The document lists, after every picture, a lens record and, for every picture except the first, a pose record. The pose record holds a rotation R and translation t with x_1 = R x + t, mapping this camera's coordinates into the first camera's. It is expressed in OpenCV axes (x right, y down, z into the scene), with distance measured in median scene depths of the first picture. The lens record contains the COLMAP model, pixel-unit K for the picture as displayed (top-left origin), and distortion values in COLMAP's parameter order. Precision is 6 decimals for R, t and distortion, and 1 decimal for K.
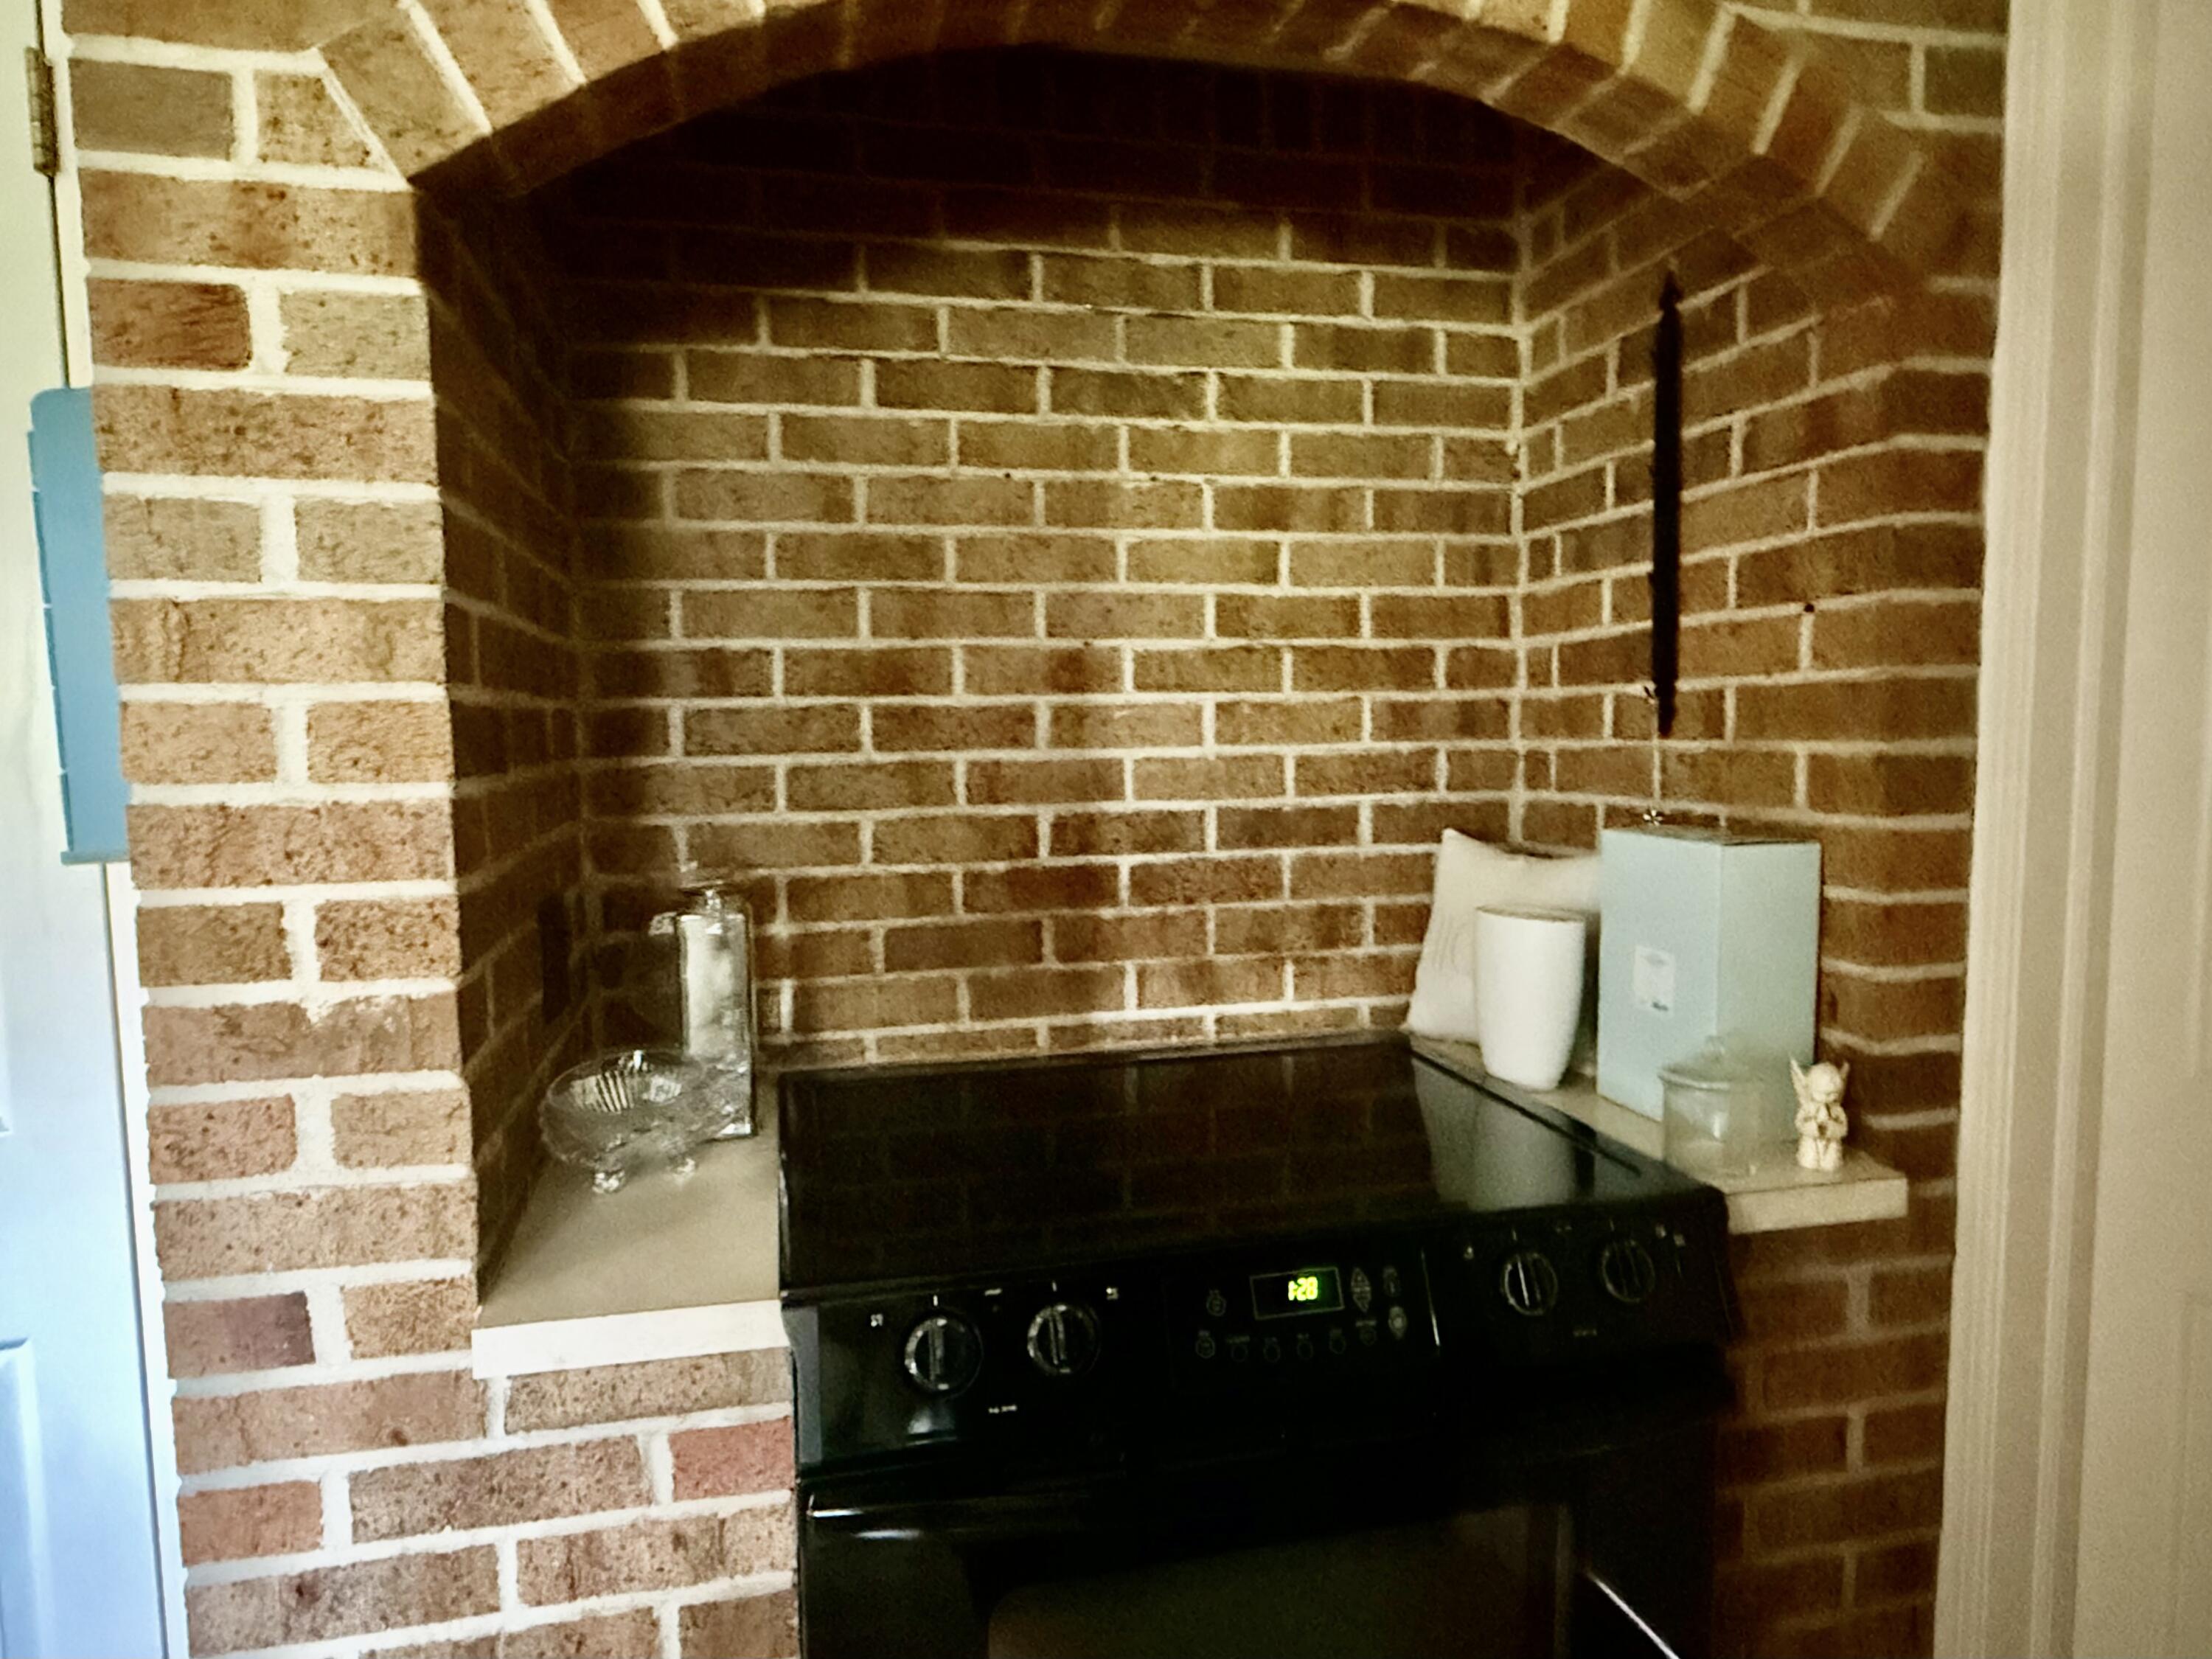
lens RADIAL K [[1286.3, 0, 1107.7], [0, 1286.3, 834.0], [0, 0, 1]] dist [0.001513, 0.000787]
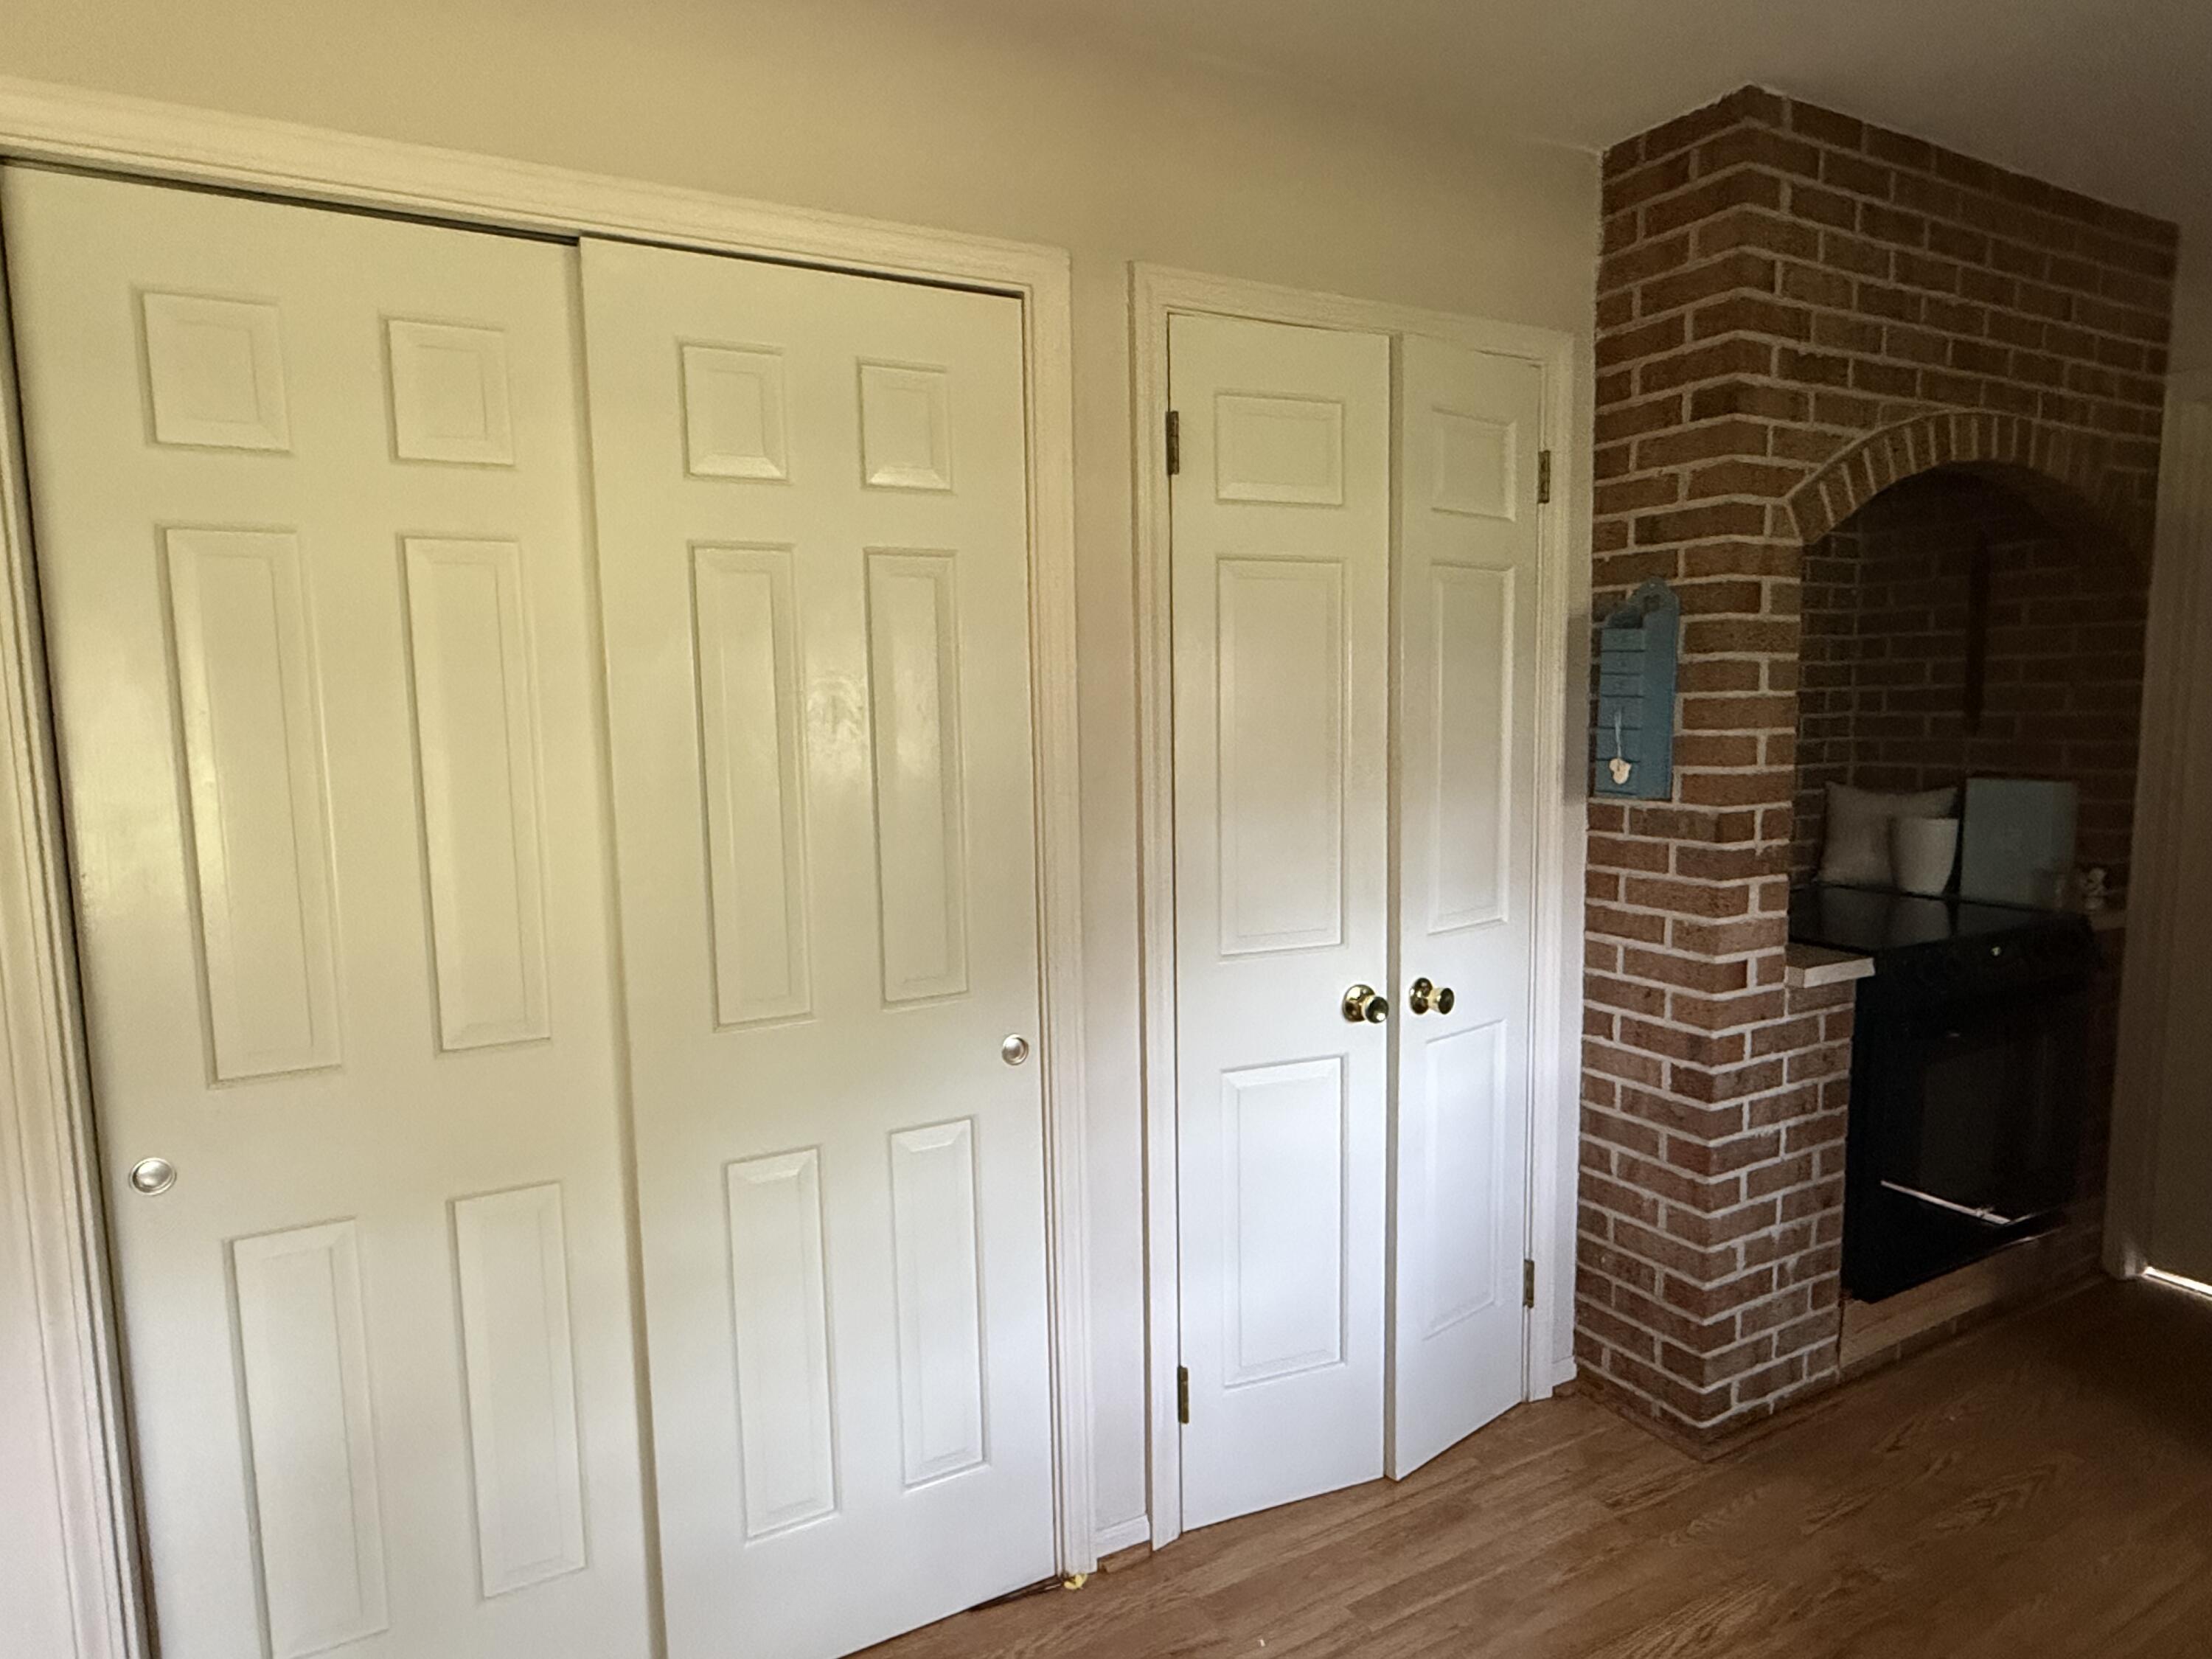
lens RADIAL K [[1286.3, 0, 1094.5], [0, 1286.3, 830.6], [0, 0, 1]] dist [0.001513, 0.000787]
pose [[0.961111, -0.029108, 0.274622, -2.422288], [0.024939, 0.999515, 0.018661, 0.010275], [-0.275032, -0.011086, 0.961371, -1.065708]]
